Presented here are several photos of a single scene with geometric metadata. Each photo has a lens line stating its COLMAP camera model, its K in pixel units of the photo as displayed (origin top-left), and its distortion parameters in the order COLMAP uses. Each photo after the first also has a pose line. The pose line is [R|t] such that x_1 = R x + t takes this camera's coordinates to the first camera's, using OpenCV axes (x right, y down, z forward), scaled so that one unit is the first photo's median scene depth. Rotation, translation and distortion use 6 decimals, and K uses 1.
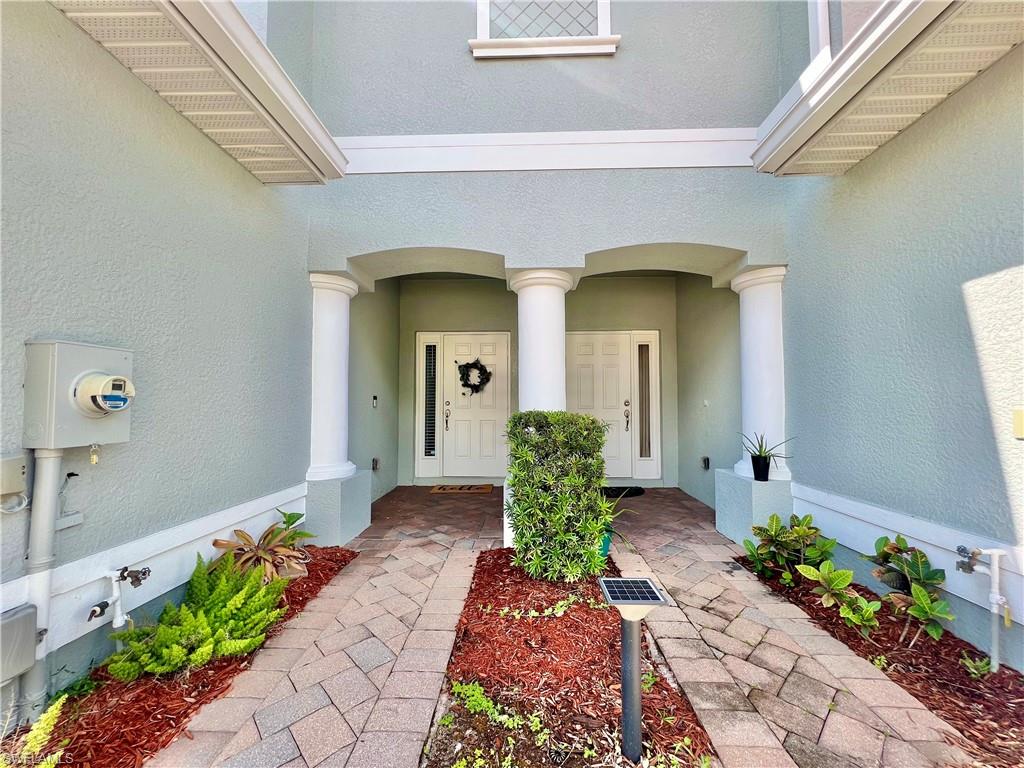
lens RADIAL K [[408.6, 0, 509.9], [0, 408.6, 384.3], [0, 0, 1]] dist [-0.001440, -0.000150]
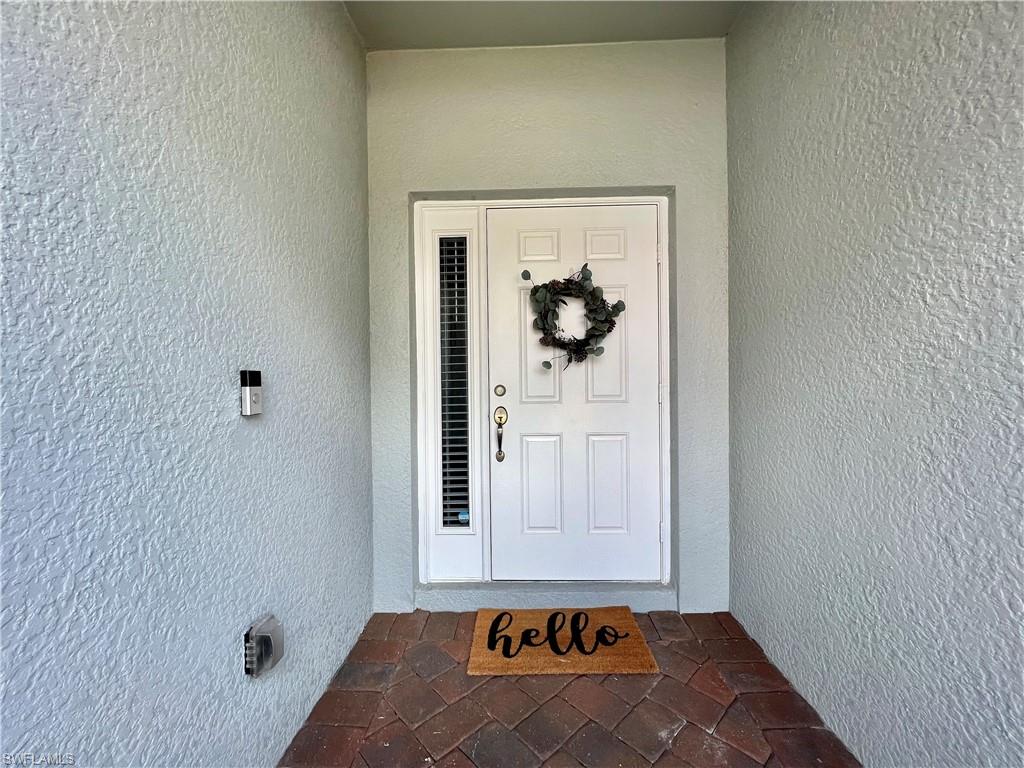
lens RADIAL K [[408.6, 0, 516.3], [0, 408.6, 384.4], [0, 0, 1]] dist [-0.001440, -0.000150]
pose [[0.999759, -0.017945, 0.012656, -0.143460], [0.017362, 0.998848, 0.044743, 0.023920], [-0.013444, -0.044512, 0.998918, 0.624163]]
